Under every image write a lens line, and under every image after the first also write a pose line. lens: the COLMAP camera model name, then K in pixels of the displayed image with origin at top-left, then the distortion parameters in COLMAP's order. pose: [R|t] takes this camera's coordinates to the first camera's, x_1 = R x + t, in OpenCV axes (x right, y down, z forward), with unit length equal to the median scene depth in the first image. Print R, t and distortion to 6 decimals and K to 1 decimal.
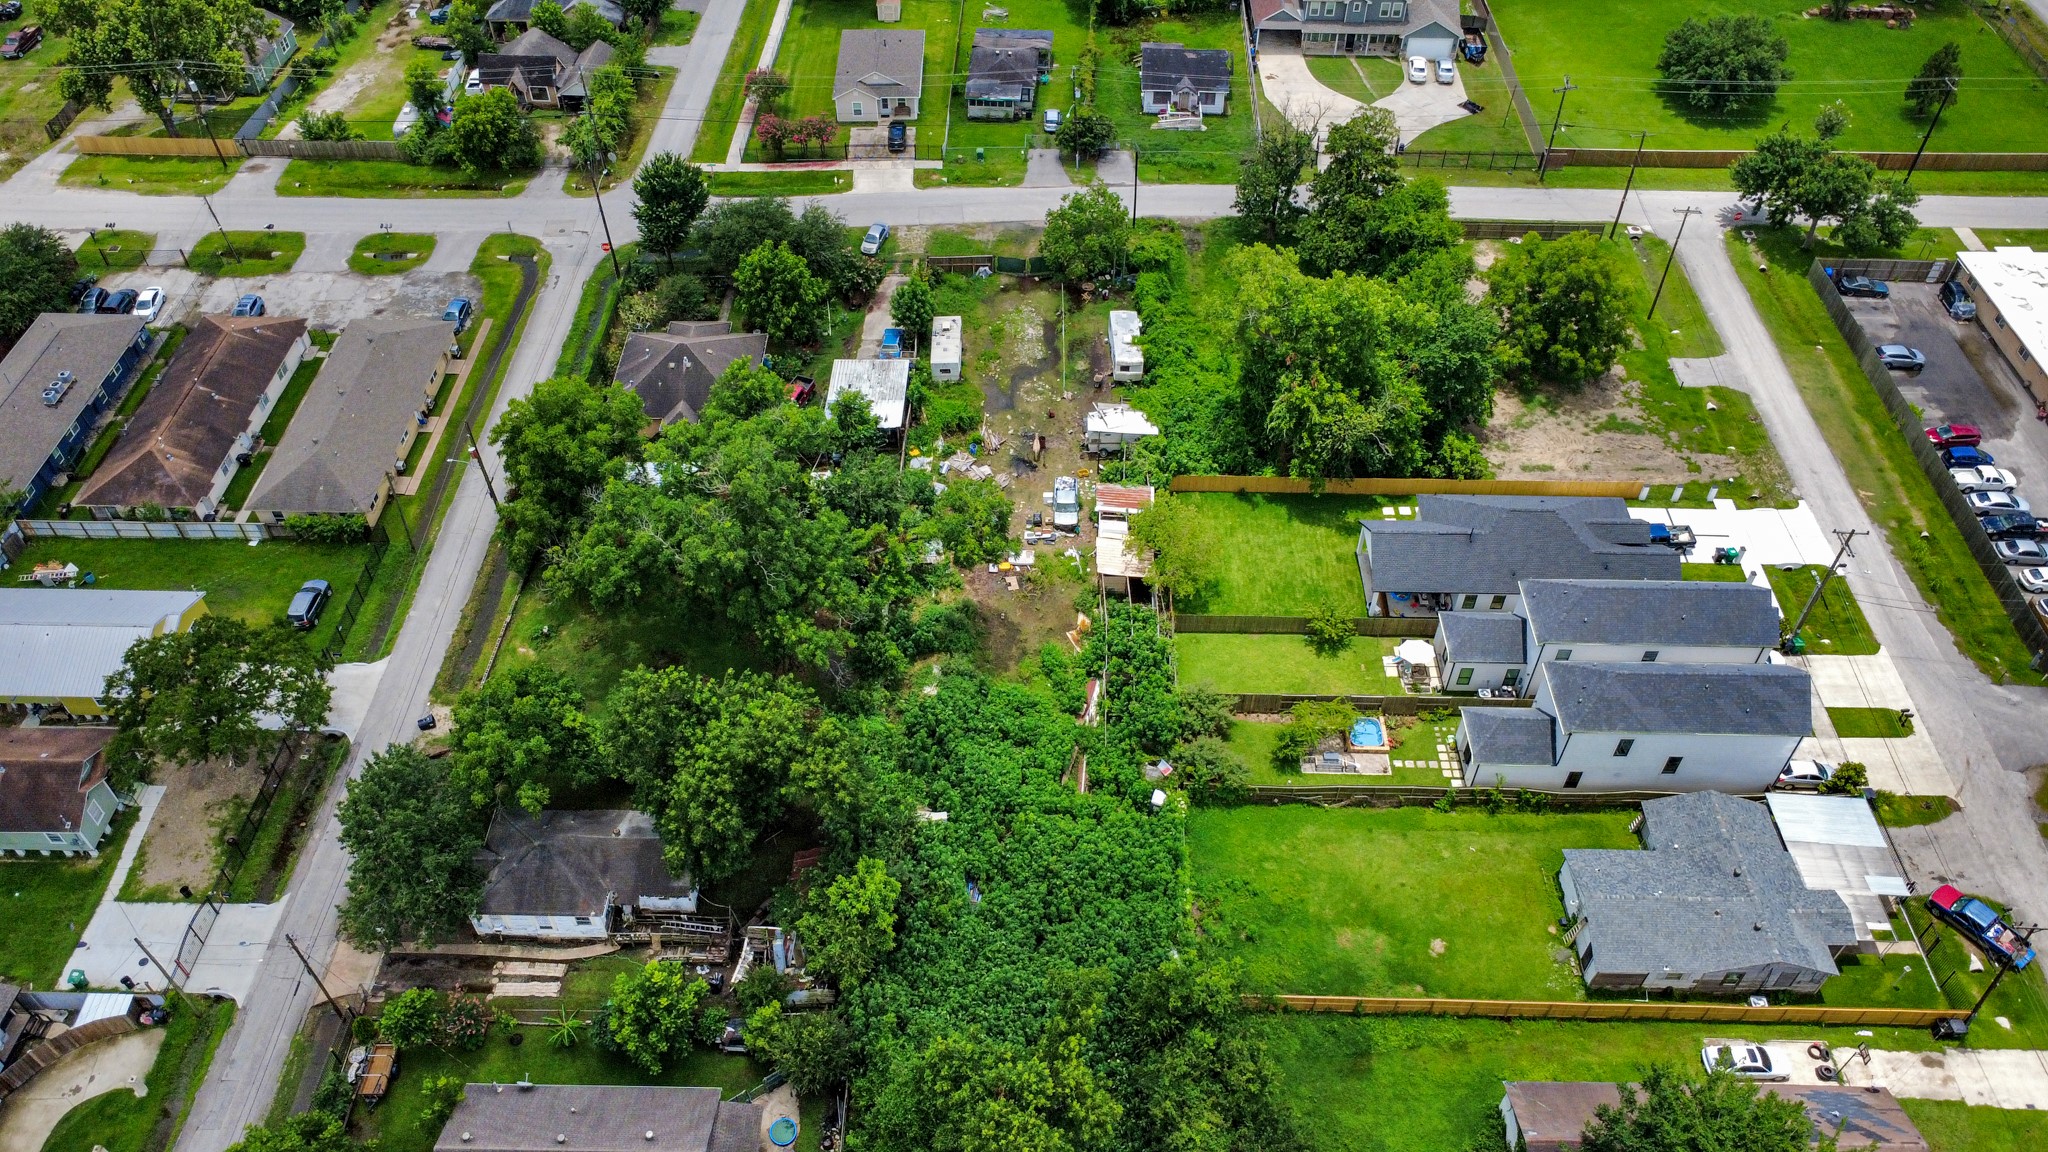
lens RADIAL K [[1491.3, 0, 1025.1], [0, 1491.3, 577.5], [0, 0, 1]] dist [0.002759, -0.003123]
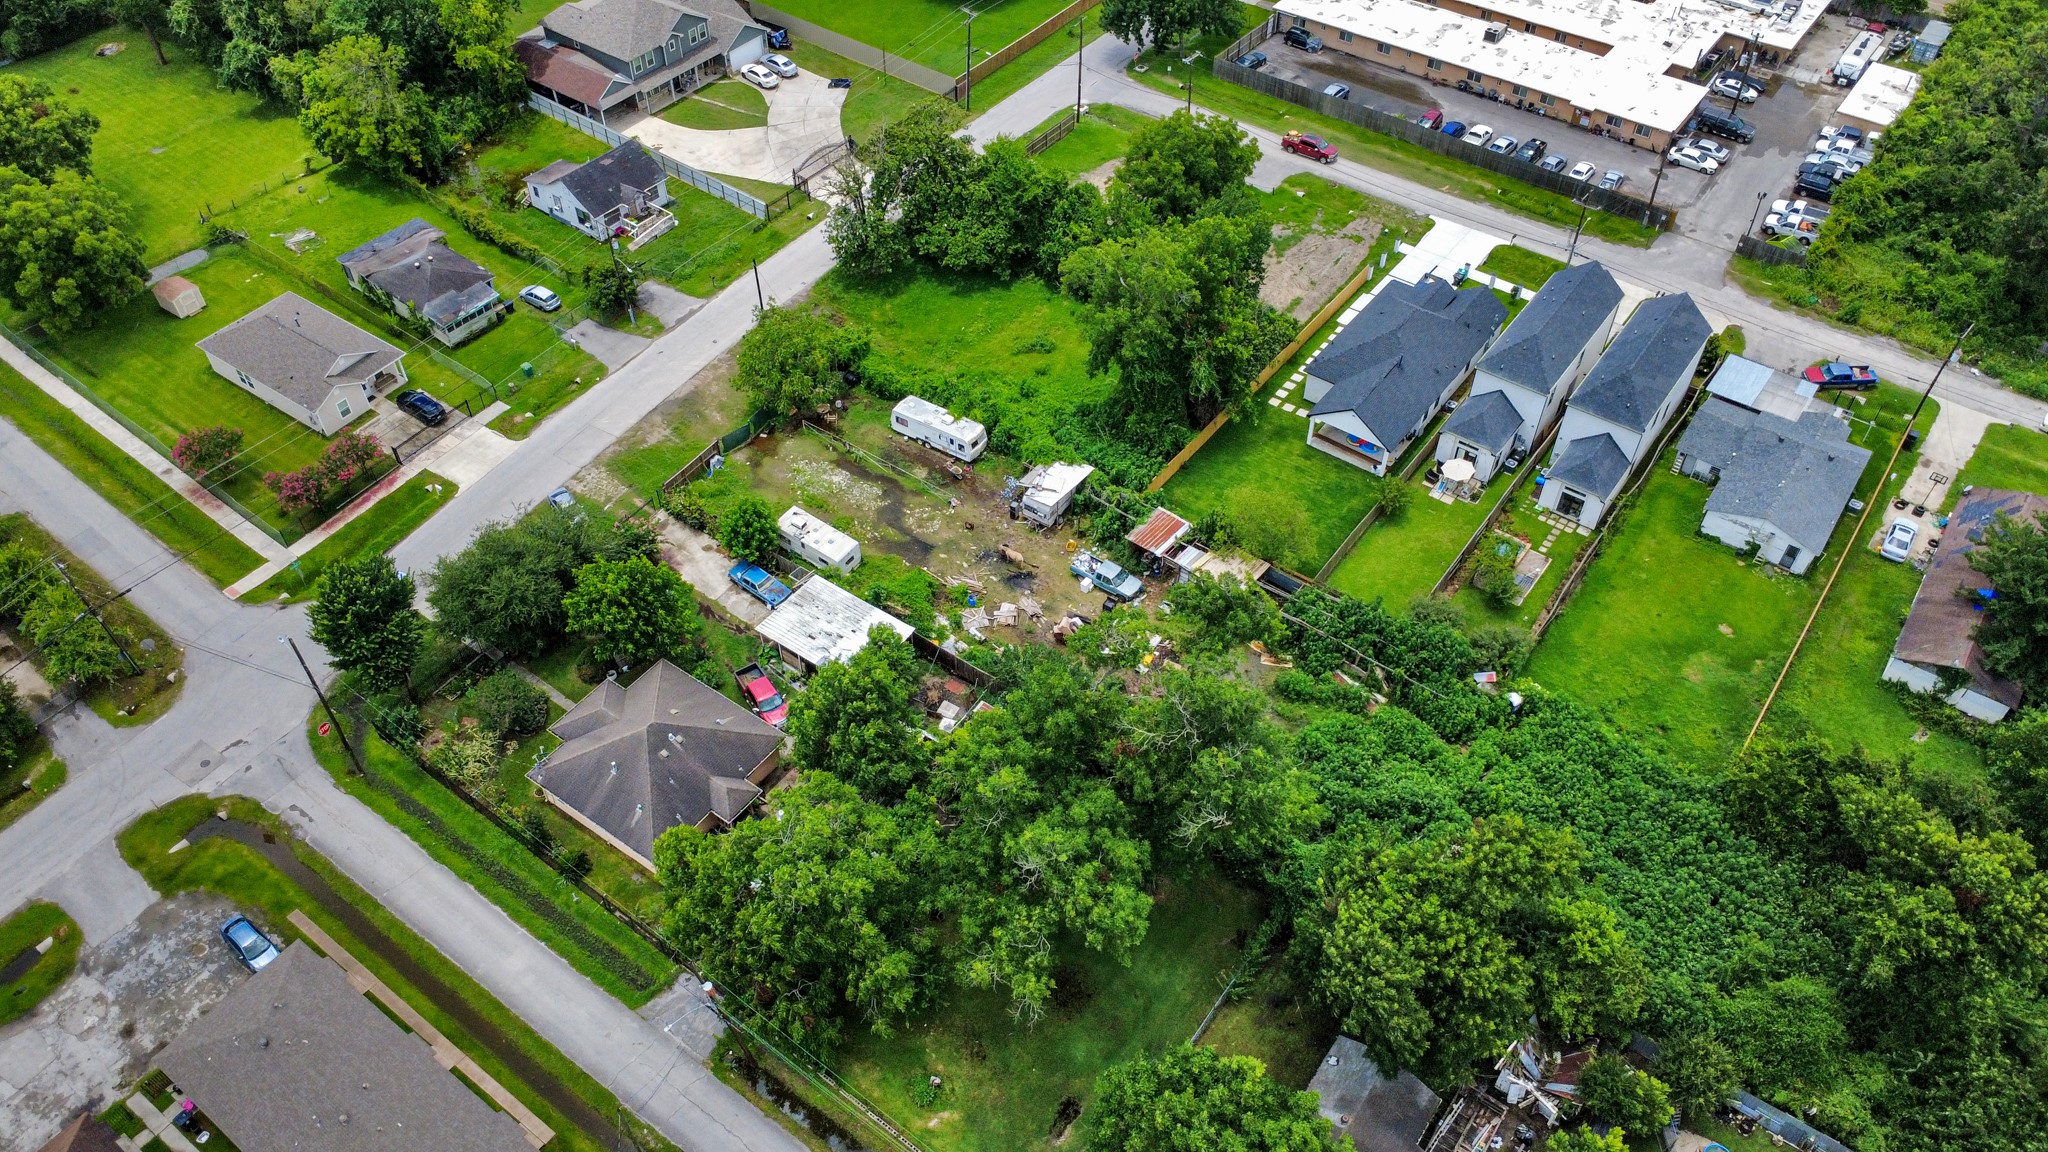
lens RADIAL K [[1491.3, 0, 1025.1], [0, 1491.3, 577.5], [0, 0, 1]] dist [0.002759, -0.003123]
pose [[0.580902, -0.592515, 0.558103, -0.469377], [0.585945, 0.780322, 0.218554, -0.253742], [-0.564997, 0.200058, 0.800472, 0.252826]]
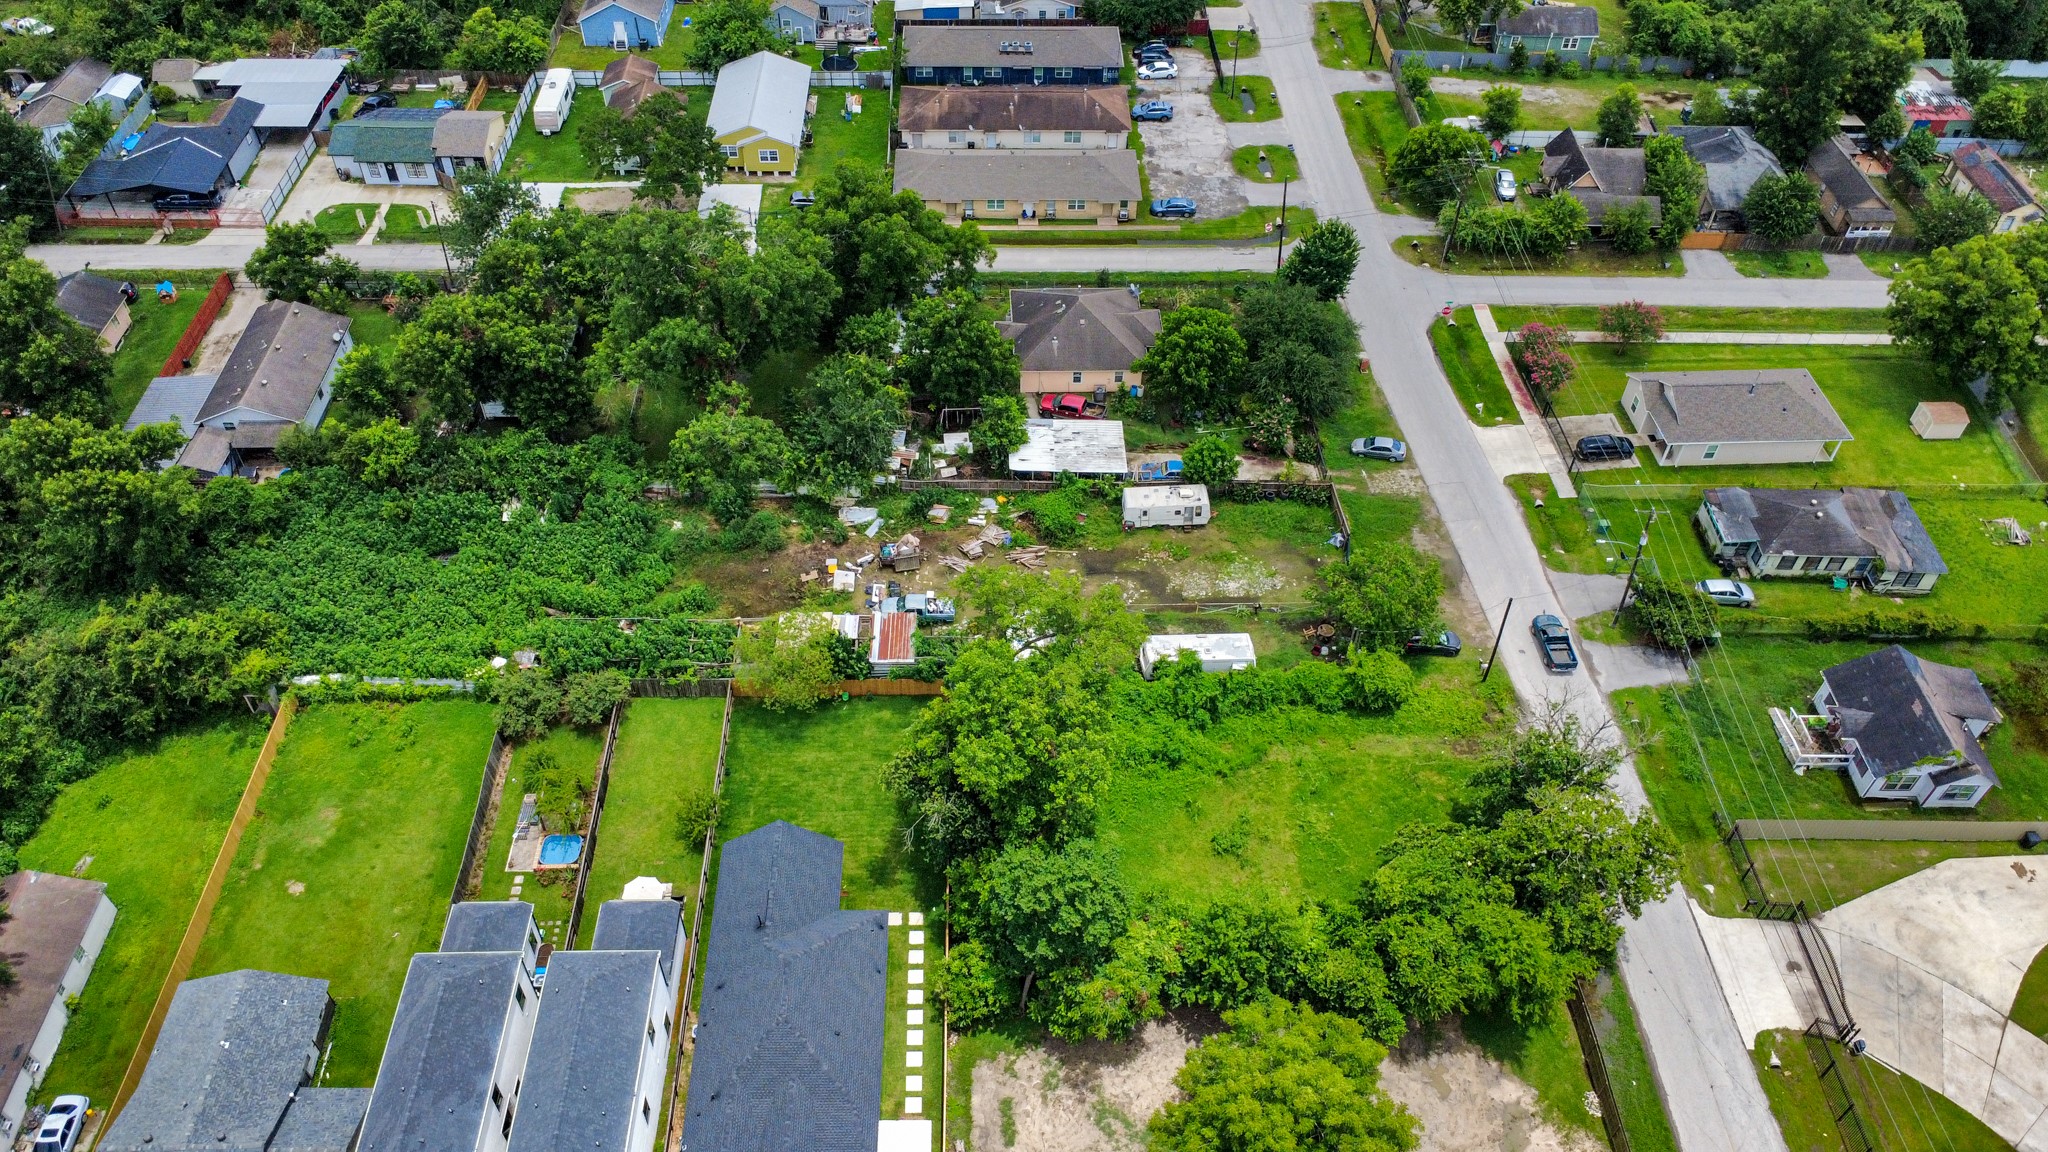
lens RADIAL K [[1491.3, 0, 1025.1], [0, 1491.3, 577.5], [0, 0, 1]] dist [0.002759, -0.003123]
pose [[0.042688, 0.711936, -0.700946, 0.600778], [-0.726862, 0.503475, 0.467103, -0.488027], [0.685456, 0.489551, 0.538971, 0.477999]]
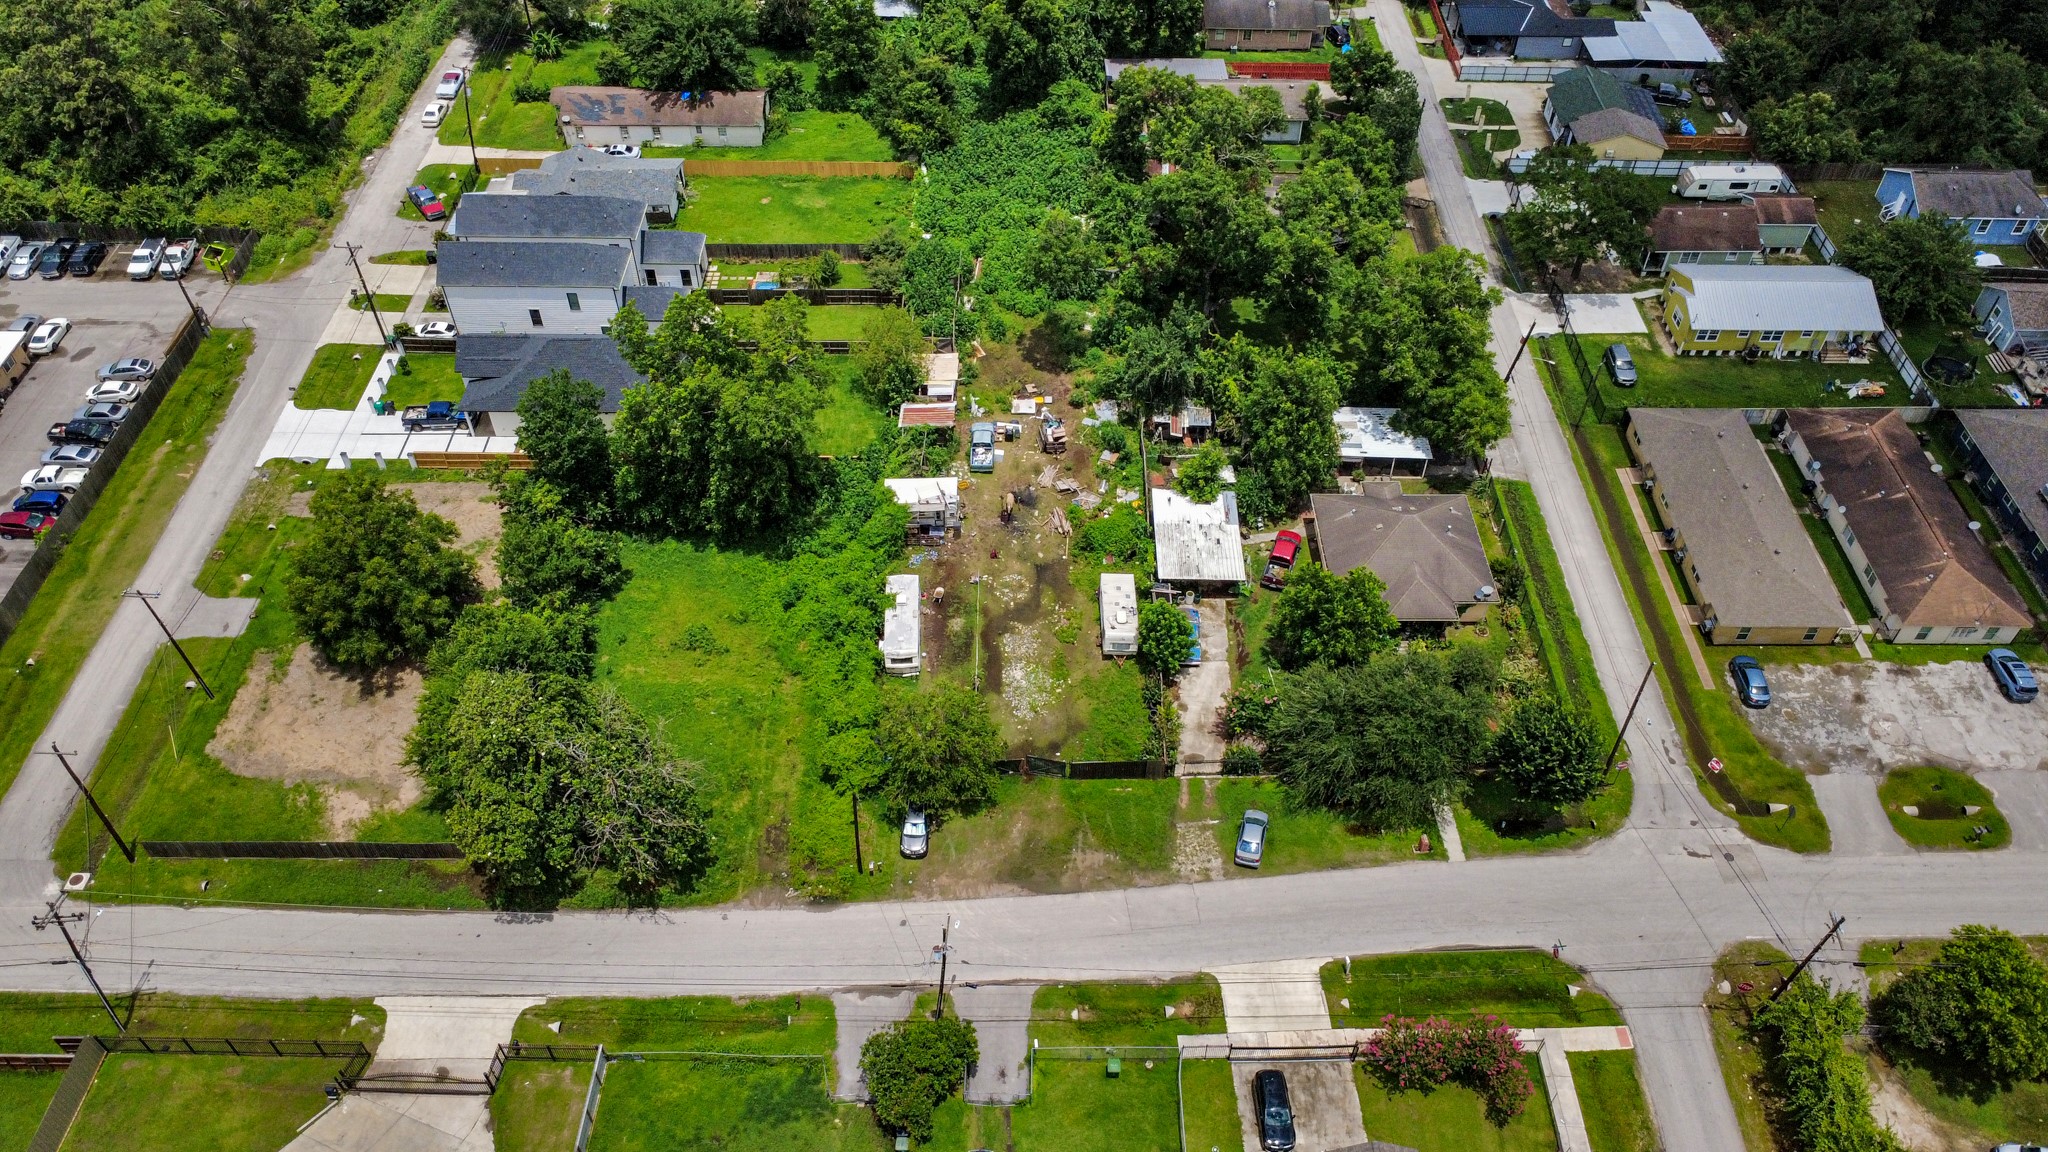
lens RADIAL K [[1491.3, 0, 1025.1], [0, 1491.3, 577.5], [0, 0, 1]] dist [0.002759, -0.003123]
pose [[-0.999830, 0.001215, -0.018390, 0.014864], [-0.018417, -0.027871, 0.999442, -0.981543], [0.000701, 0.999611, 0.027888, 0.952751]]
